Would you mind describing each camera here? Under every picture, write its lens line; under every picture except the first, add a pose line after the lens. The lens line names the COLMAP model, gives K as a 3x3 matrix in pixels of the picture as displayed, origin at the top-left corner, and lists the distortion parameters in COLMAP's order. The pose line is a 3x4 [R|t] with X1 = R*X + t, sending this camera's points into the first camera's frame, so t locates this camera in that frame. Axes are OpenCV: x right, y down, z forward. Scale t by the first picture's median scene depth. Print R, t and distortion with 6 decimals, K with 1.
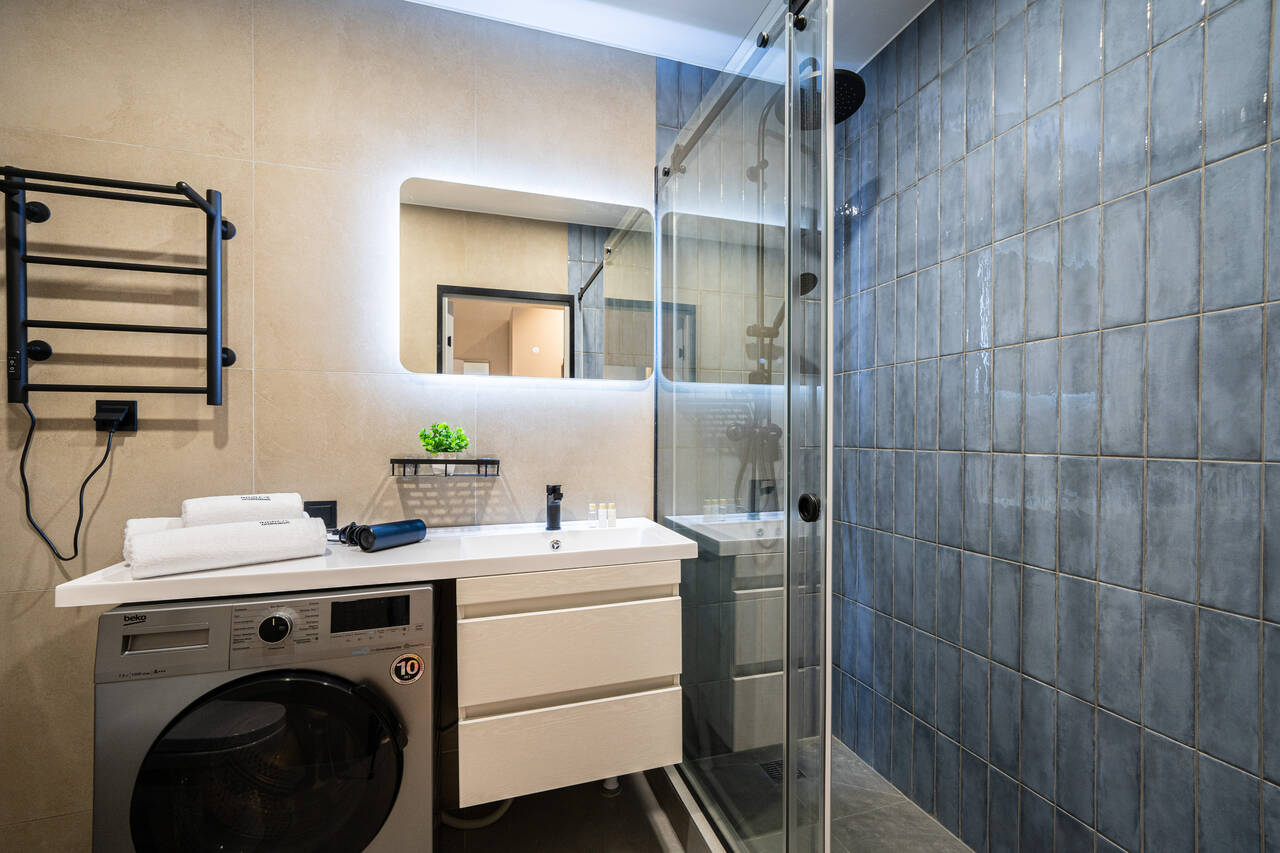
lens RADIAL K [[531.9, 0, 640.0], [0, 531.9, 426.5], [0, 0, 1]] dist [-0.001007, -0.000003]
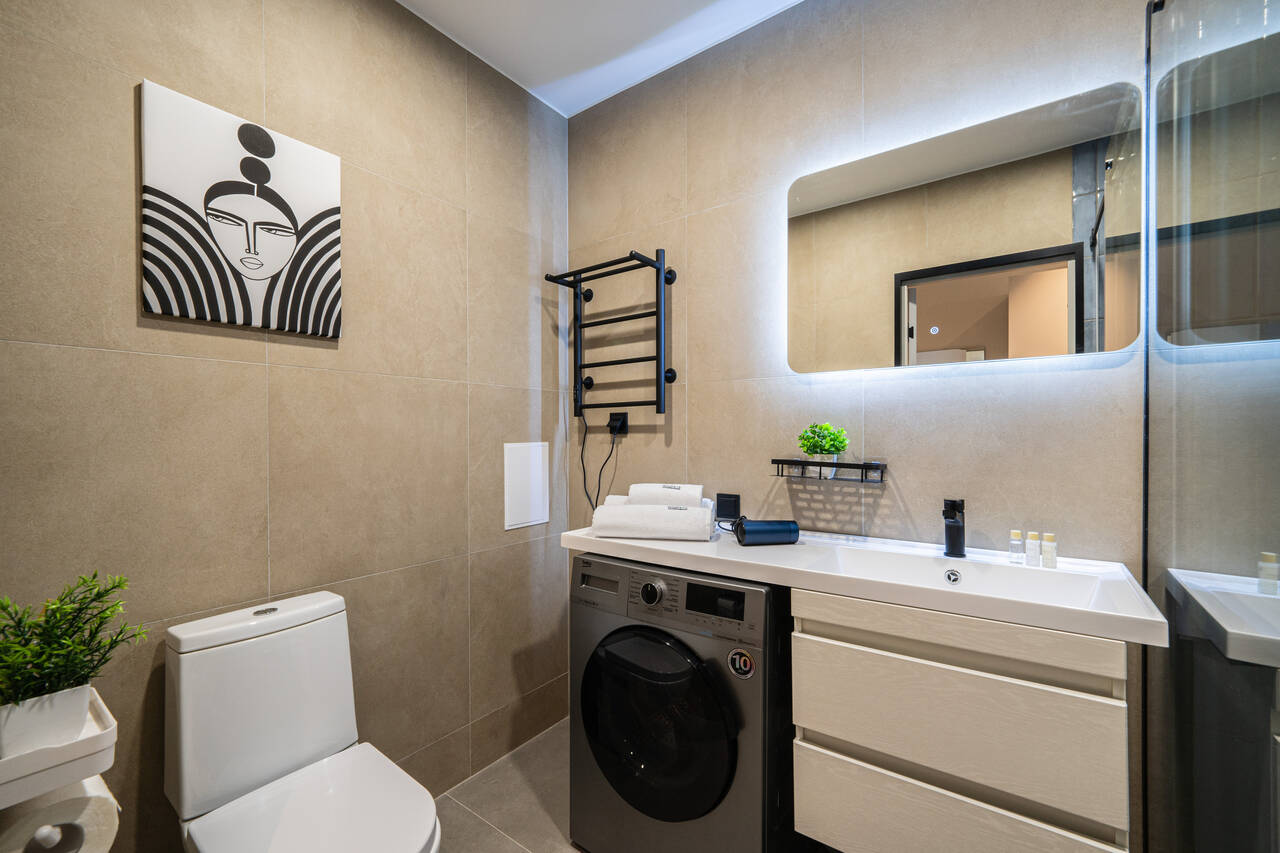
lens RADIAL K [[531.9, 0, 640.0], [0, 531.9, 426.5], [0, 0, 1]] dist [-0.001007, -0.000003]
pose [[0.593778, -0.016184, -0.804466, 0.217744], [0.016898, 0.999828, -0.007641, 0.000784], [0.804452, -0.009057, 0.593949, 0.180881]]
